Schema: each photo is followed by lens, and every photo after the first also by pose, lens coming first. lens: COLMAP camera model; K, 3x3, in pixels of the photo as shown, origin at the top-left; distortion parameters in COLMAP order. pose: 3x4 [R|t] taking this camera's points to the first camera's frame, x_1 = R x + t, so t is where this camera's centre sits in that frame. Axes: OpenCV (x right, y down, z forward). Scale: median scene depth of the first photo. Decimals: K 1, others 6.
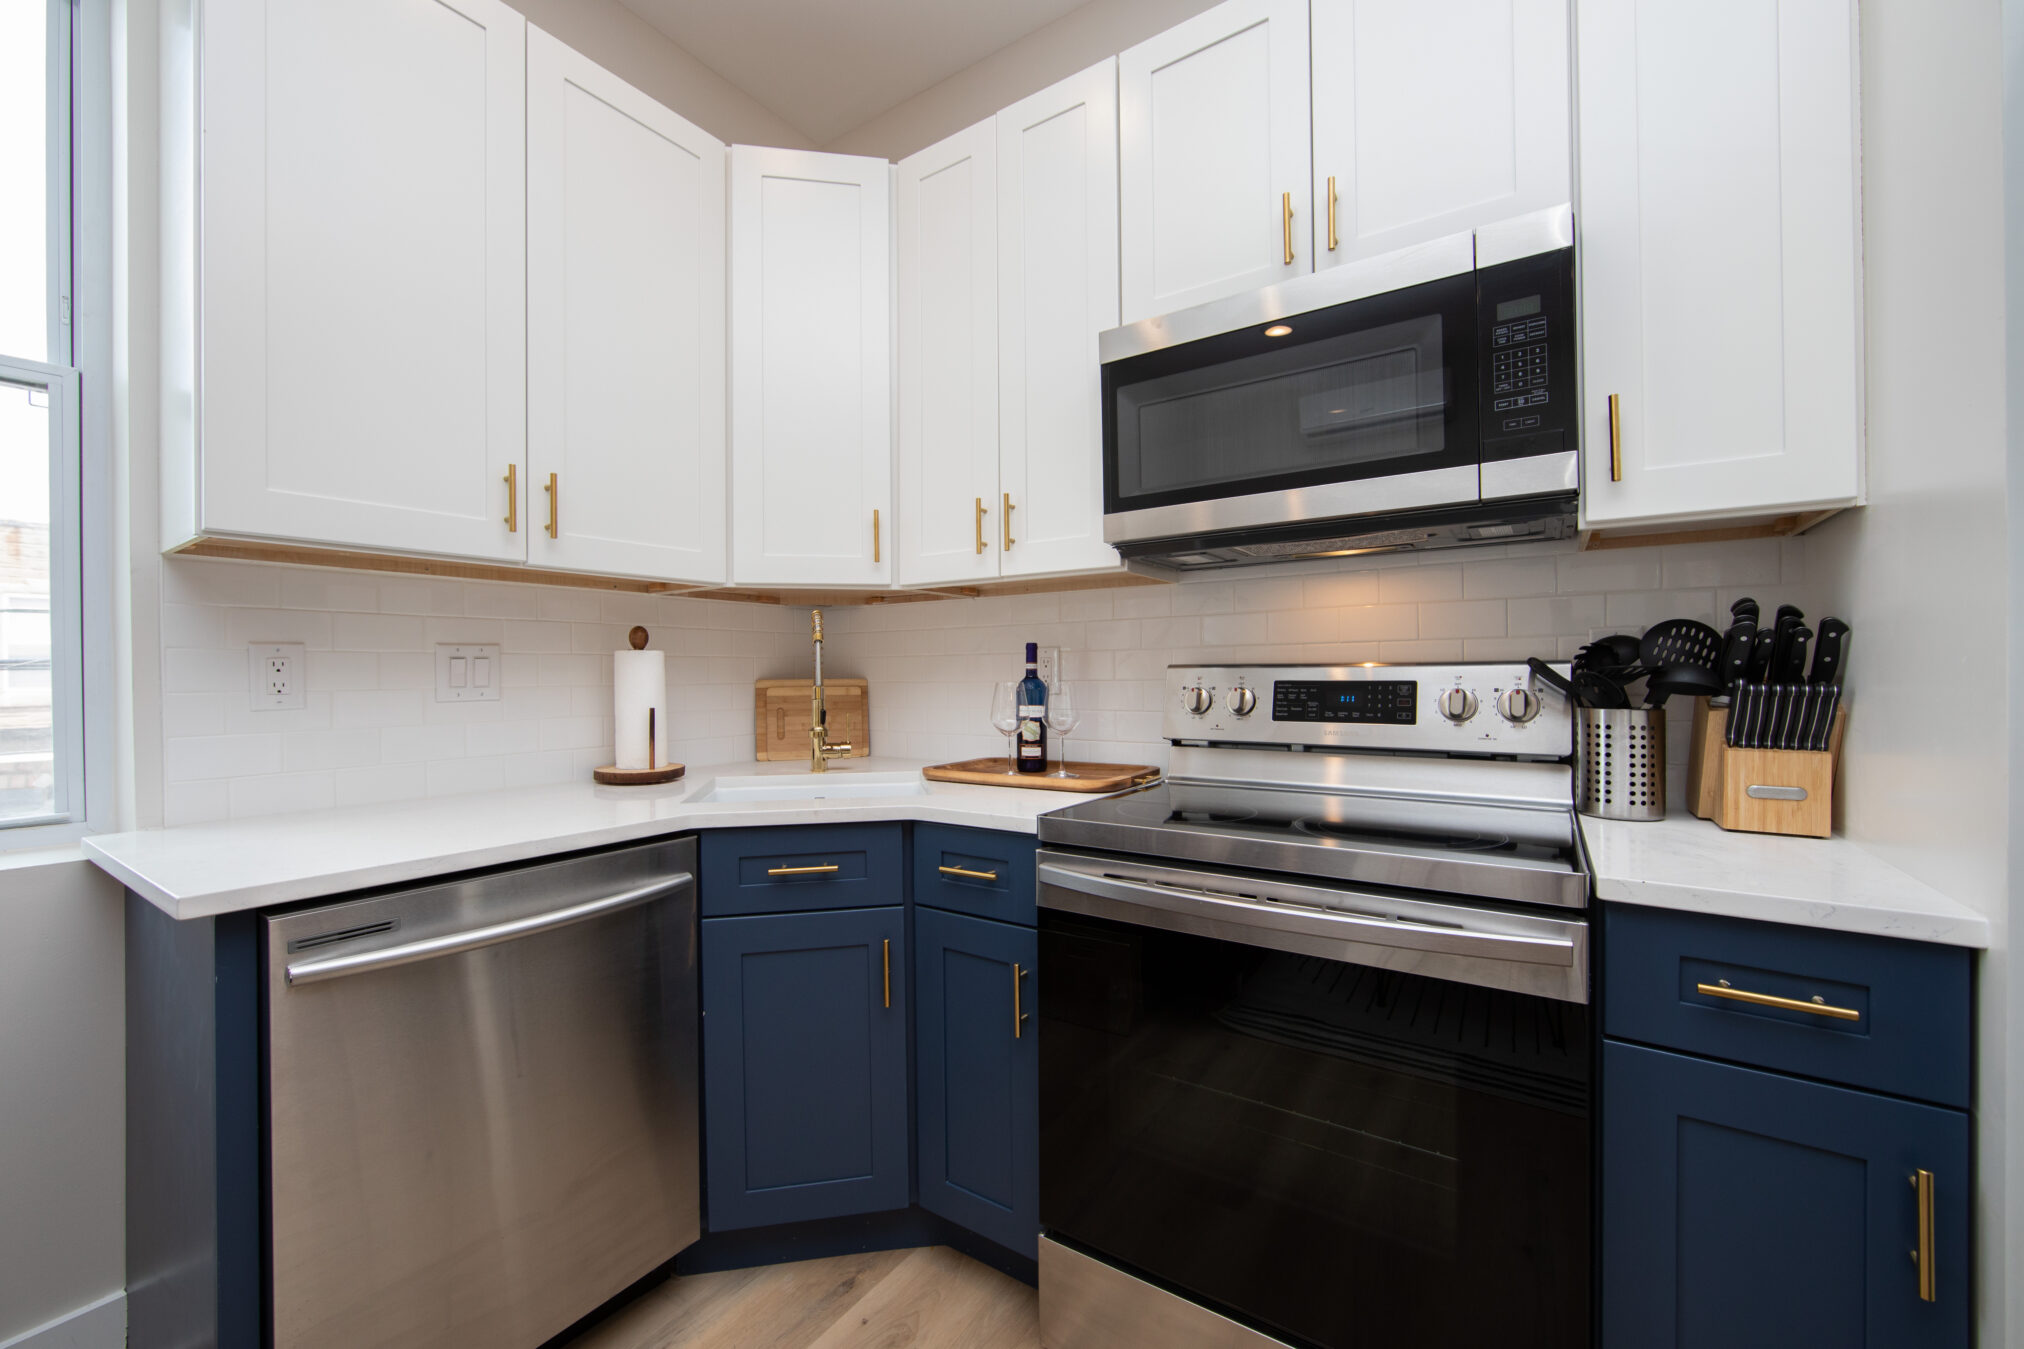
lens RADIAL K [[806.4, 0, 969.2], [0, 806.4, 672.2], [0, 0, 1]] dist [0.000781, 0.000365]
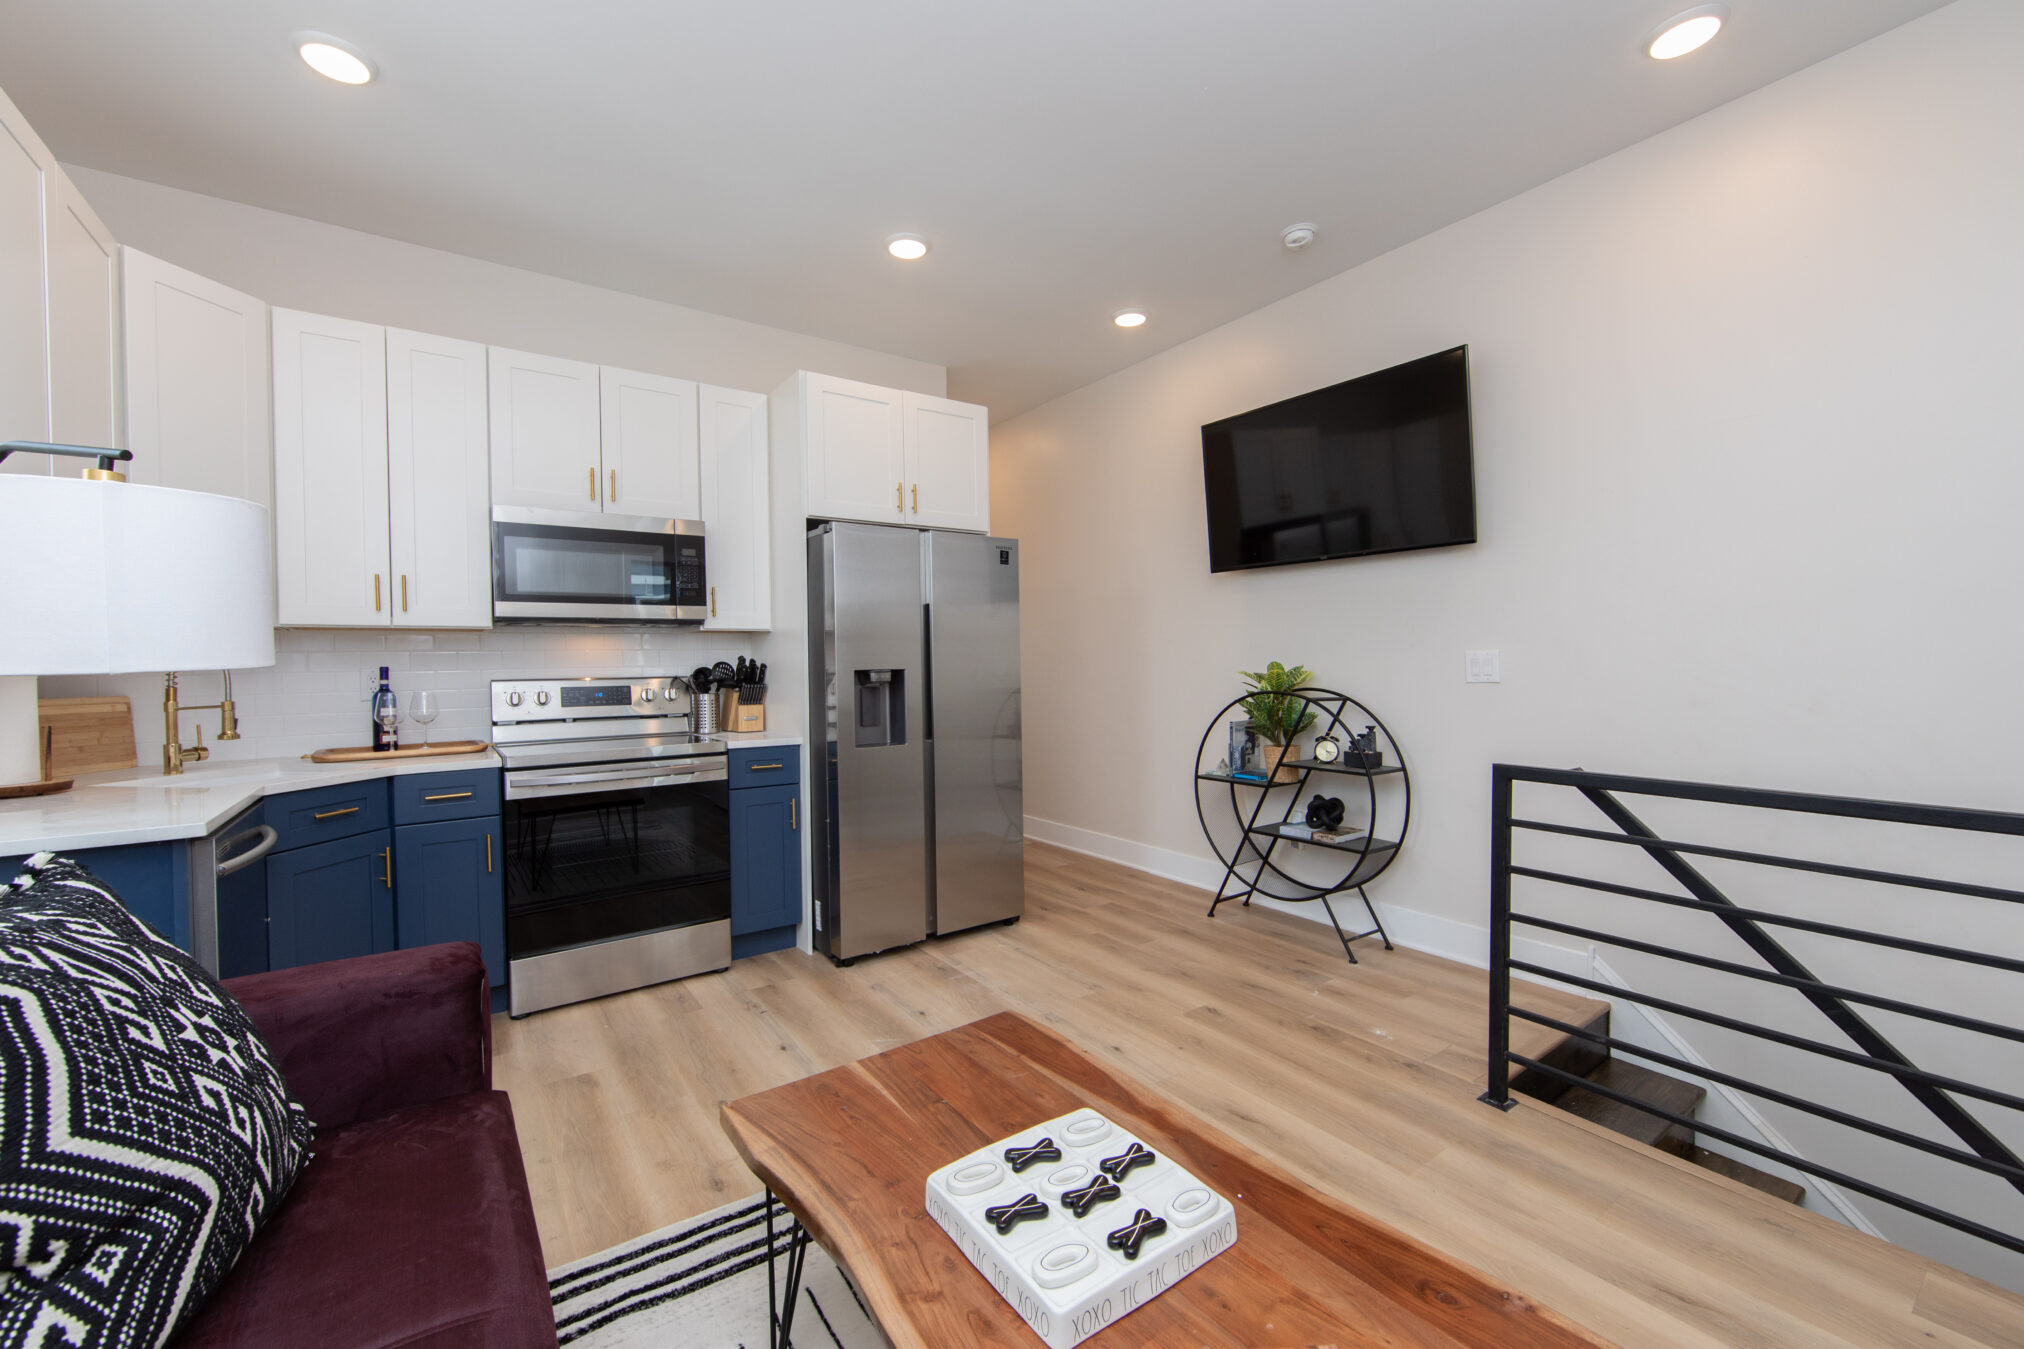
lens RADIAL K [[849.3, 0, 1032.7], [0, 849.3, 672.6], [0, 0, 1]] dist [-0.000036, -0.000153]
pose [[0.303212, -0.006866, 0.952898, -1.296067], [0.010623, 0.999936, 0.003825, -0.021145], [-0.952864, 0.008962, 0.303266, -0.756408]]
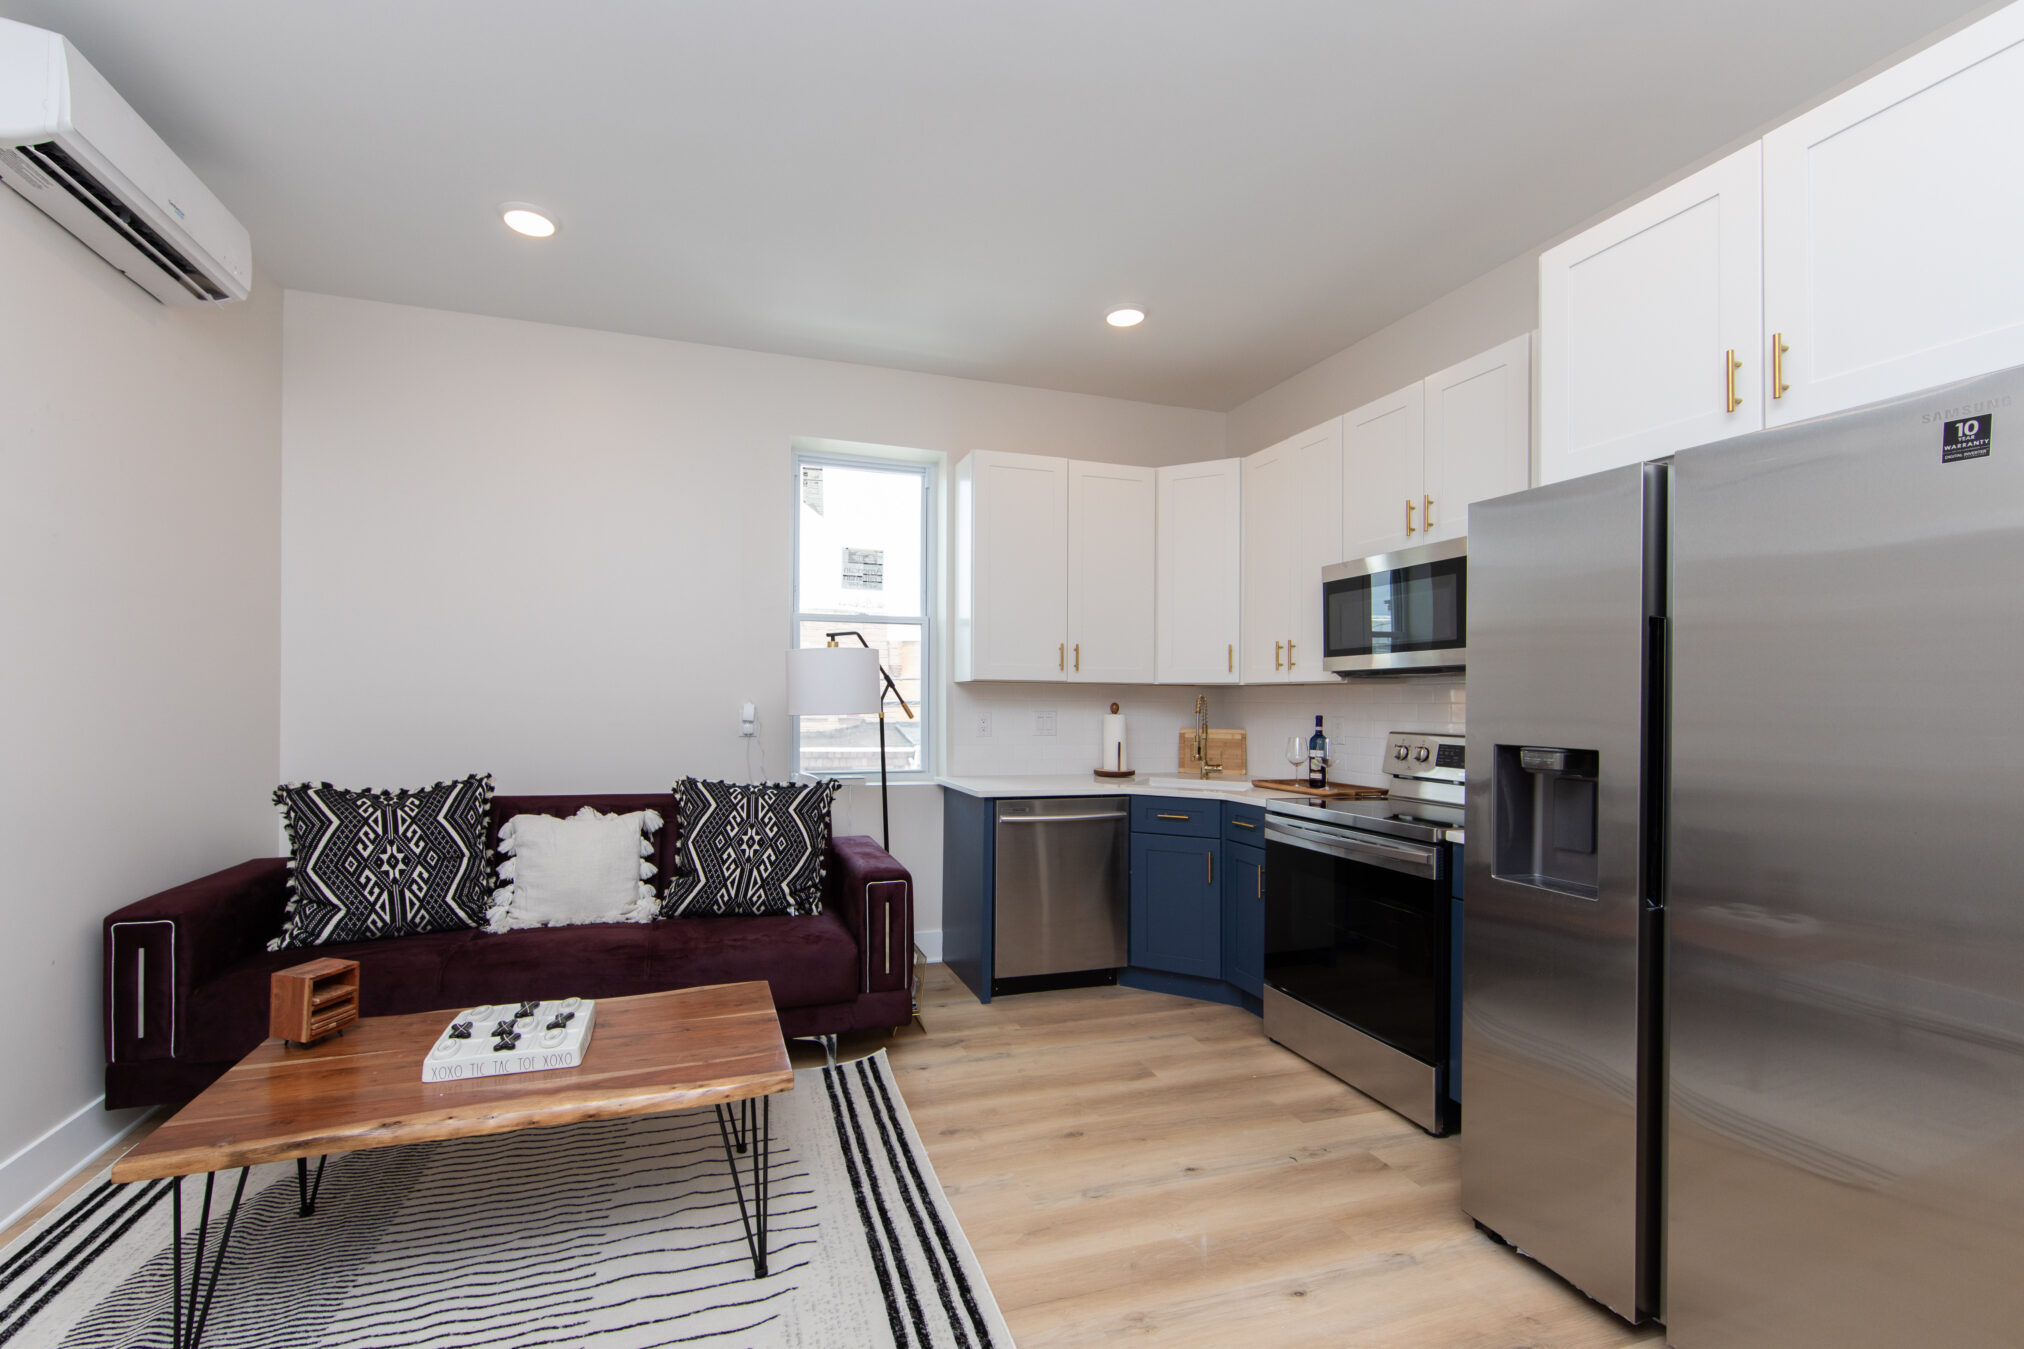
lens RADIAL K [[806.4, 0, 934.8], [0, 806.4, 703.7], [0, 0, 1]] dist [0.000781, 0.000365]
pose [[0.783643, 0.018799, -0.620927, 0.634093], [-0.015315, 0.999823, 0.010943, -0.083439], [0.621022, 0.000934, 0.783792, -1.127009]]
